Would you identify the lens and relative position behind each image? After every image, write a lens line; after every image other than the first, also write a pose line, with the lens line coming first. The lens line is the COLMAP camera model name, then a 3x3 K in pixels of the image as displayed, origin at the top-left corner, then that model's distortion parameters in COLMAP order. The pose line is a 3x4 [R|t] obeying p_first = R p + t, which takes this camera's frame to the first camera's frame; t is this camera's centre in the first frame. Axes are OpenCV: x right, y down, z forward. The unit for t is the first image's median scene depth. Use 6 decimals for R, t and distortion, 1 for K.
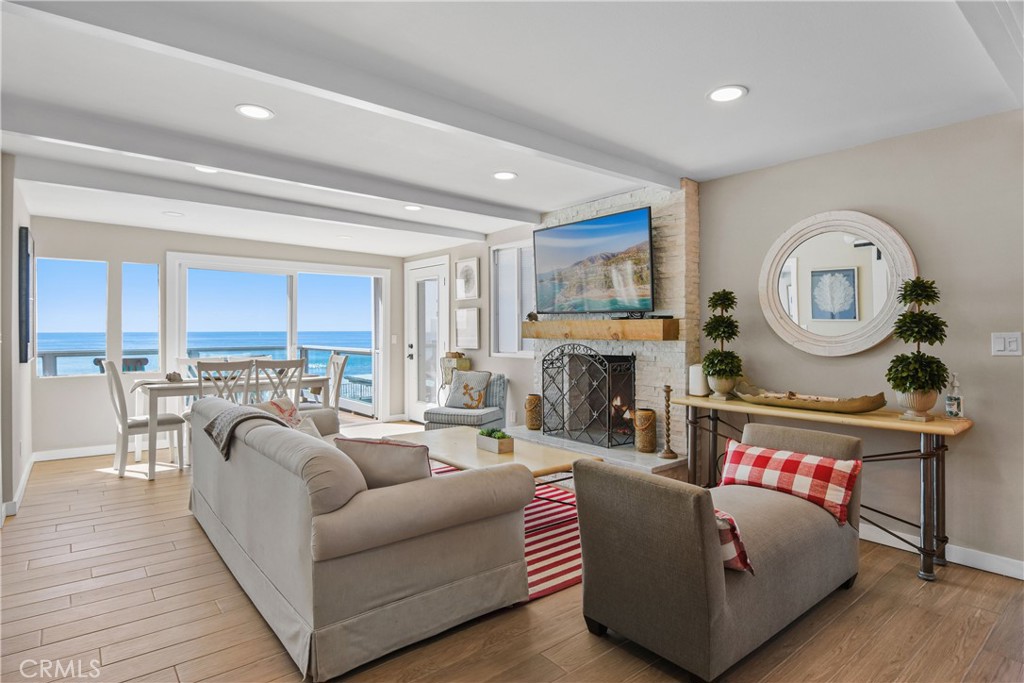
lens RADIAL K [[542.3, 0, 512.0], [0, 542.3, 341.5], [0, 0, 1]] dist [0.000829, 0.000110]
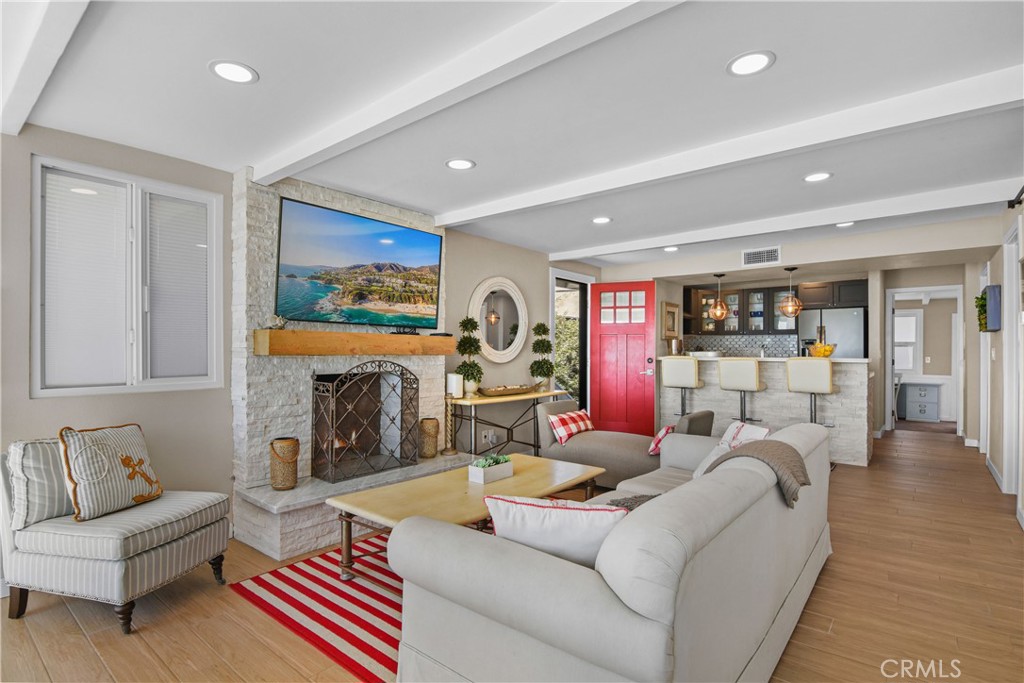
lens RADIAL K [[501.2, 0, 510.6], [0, 501.2, 354.0], [0, 0, 1]] dist [-0.013806, -0.000315]
pose [[-0.204714, -0.002842, 0.978818, -0.787126], [0.015462, 0.999862, 0.006137, -0.008694], [-0.978700, 0.016391, -0.204641, 1.056463]]
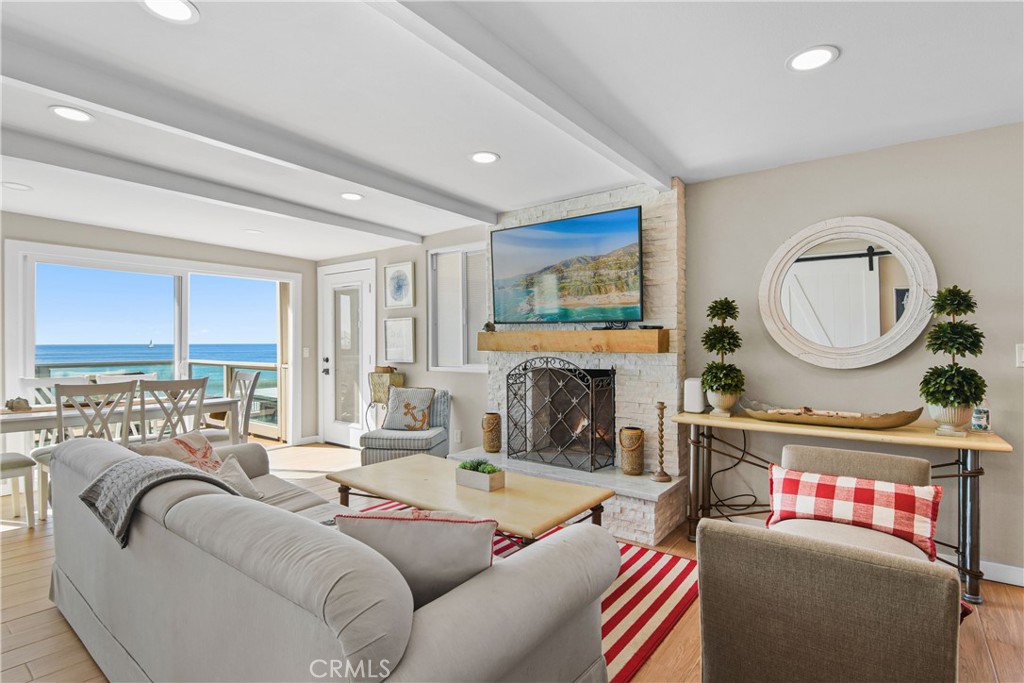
lens RADIAL K [[501.2, 0, 510.6], [0, 501.2, 354.0], [0, 0, 1]] dist [-0.013806, -0.000315]
pose [[0.973109, -0.004897, 0.230292, -0.150048], [0.004570, 0.999988, 0.001954, -0.002632], [-0.230299, -0.000849, 0.973120, 0.228428]]
